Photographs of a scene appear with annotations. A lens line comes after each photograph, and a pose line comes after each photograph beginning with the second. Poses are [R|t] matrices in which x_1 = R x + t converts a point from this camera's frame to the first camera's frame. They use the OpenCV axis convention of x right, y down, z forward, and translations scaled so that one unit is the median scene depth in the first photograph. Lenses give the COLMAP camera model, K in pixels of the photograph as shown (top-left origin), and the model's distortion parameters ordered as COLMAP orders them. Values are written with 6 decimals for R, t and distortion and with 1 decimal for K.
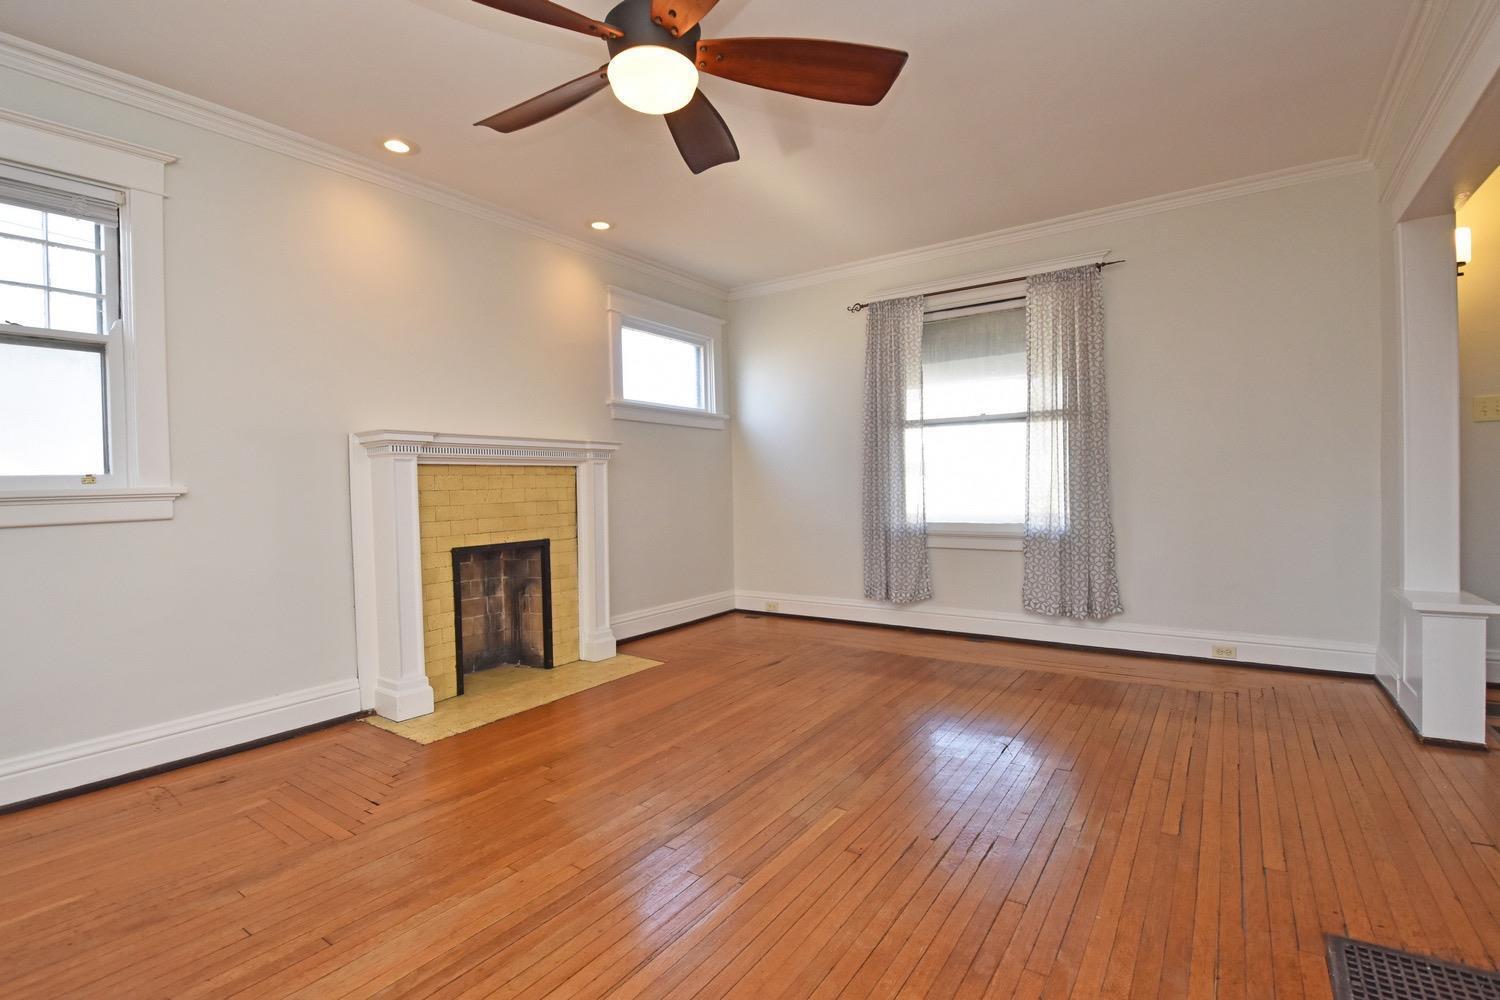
lens RADIAL K [[678.2, 0, 750.0], [0, 678.2, 500.0], [0, 0, 1]] dist [0.000900, -0.000016]
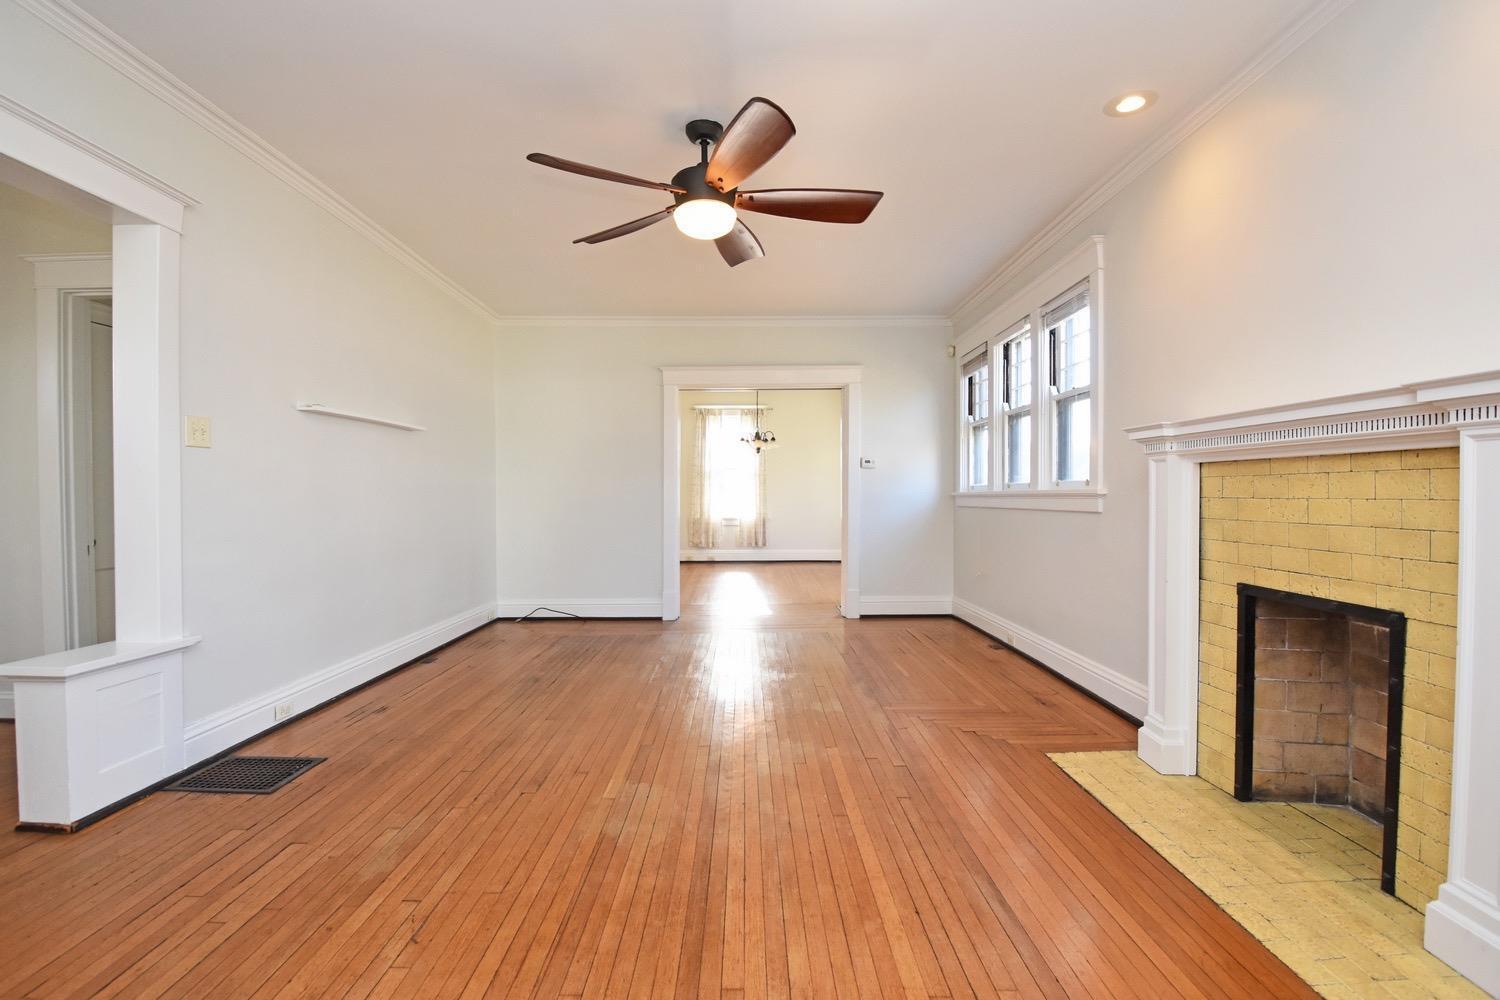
lens RADIAL K [[658.2, 0, 747.4], [0, 658.2, 508.3], [0, 0, 1]] dist [-0.001071, -0.000351]
pose [[-0.816622, 0.039841, -0.575797, 0.475168], [0.012036, 0.998573, 0.052024, -0.061581], [0.577048, 0.035553, -0.815936, 1.721887]]
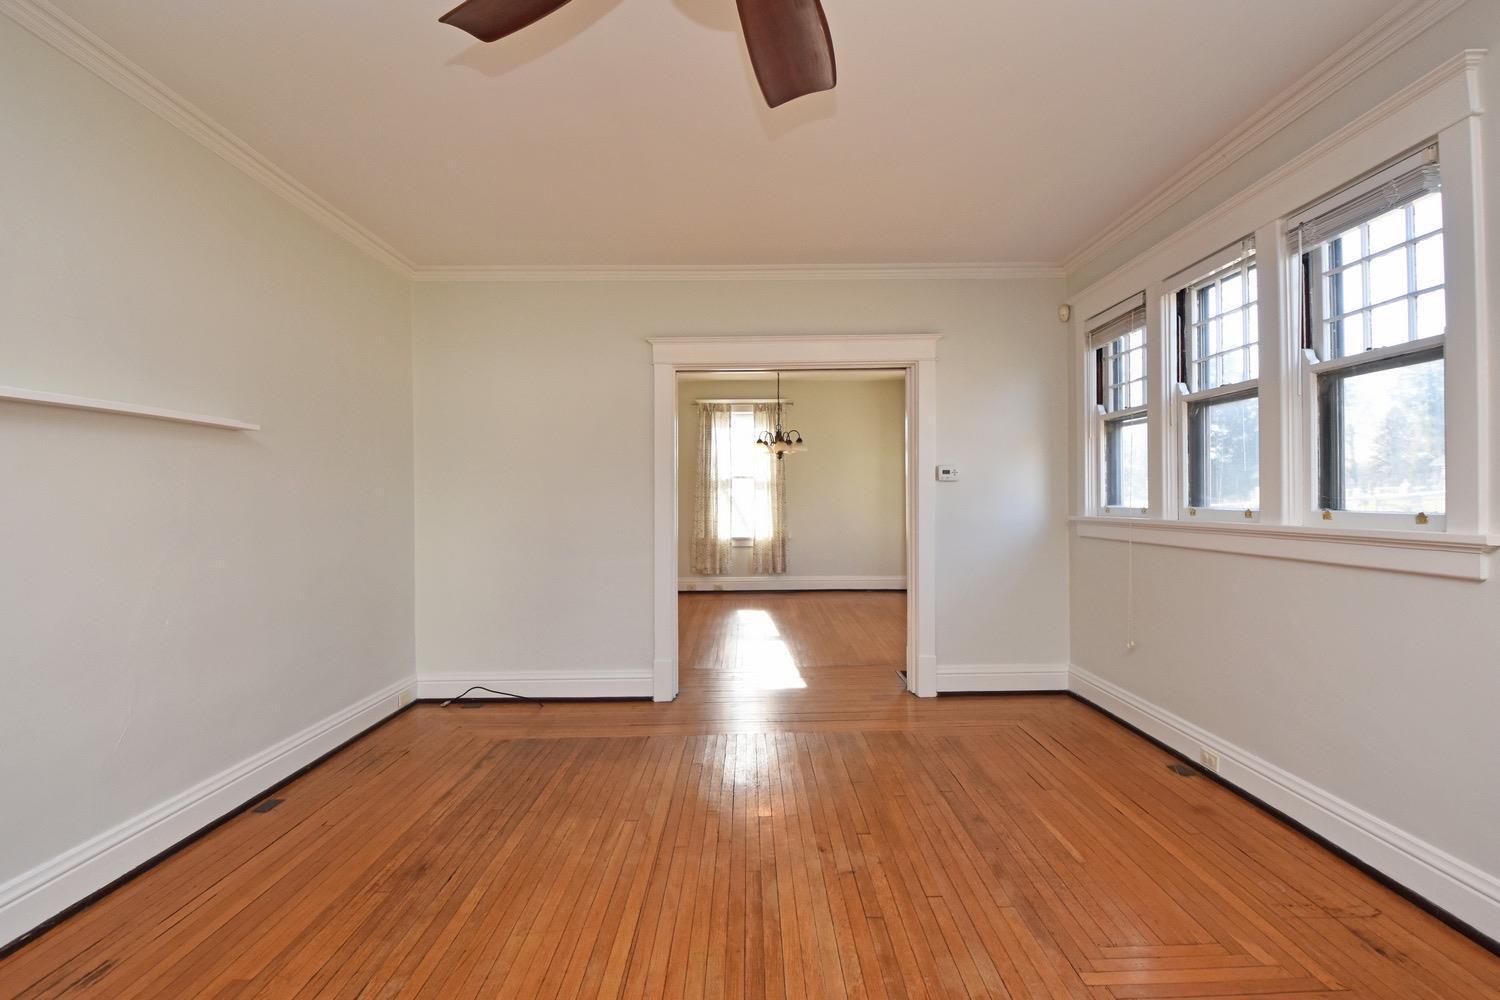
lens RADIAL K [[677.5, 0, 750.0], [0, 677.5, 500.0], [0, 0, 1]] dist [-0.020352, -0.000458]
pose [[-0.817455, 0.034655, -0.574950, 0.148959], [0.017783, 0.999231, 0.034945, -0.097126], [0.575719, 0.018342, -0.817442, 1.164273]]
